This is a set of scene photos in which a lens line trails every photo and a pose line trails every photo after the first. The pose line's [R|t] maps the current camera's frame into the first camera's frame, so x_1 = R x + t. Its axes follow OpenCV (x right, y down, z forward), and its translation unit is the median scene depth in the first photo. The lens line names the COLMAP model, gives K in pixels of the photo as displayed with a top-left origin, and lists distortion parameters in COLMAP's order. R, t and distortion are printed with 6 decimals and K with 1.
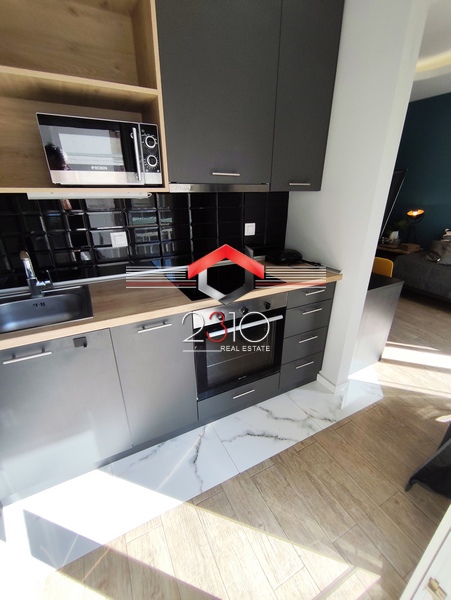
lens RADIAL K [[269.1, 0, 227.1], [0, 269.1, 301.2], [0, 0, 1]] dist [-0.002257, 0.004048]
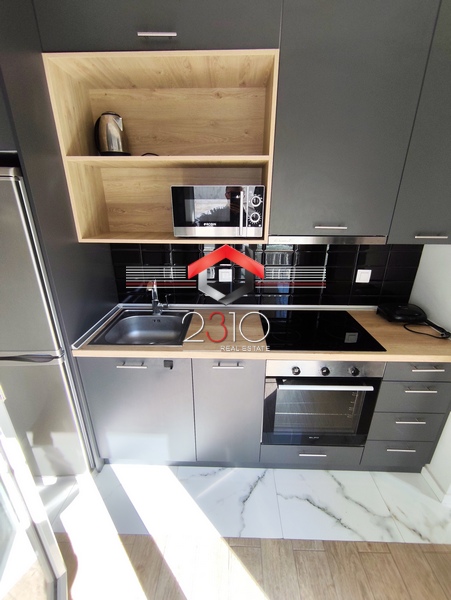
lens RADIAL K [[269.1, 0, 227.0], [0, 269.1, 301.7], [0, 0, 1]] dist [-0.002257, 0.004048]
pose [[0.874939, 0.178611, -0.450088, 0.152094], [-0.192965, 0.981102, 0.014226, -0.157259], [0.444123, 0.074405, 0.892871, 0.000643]]
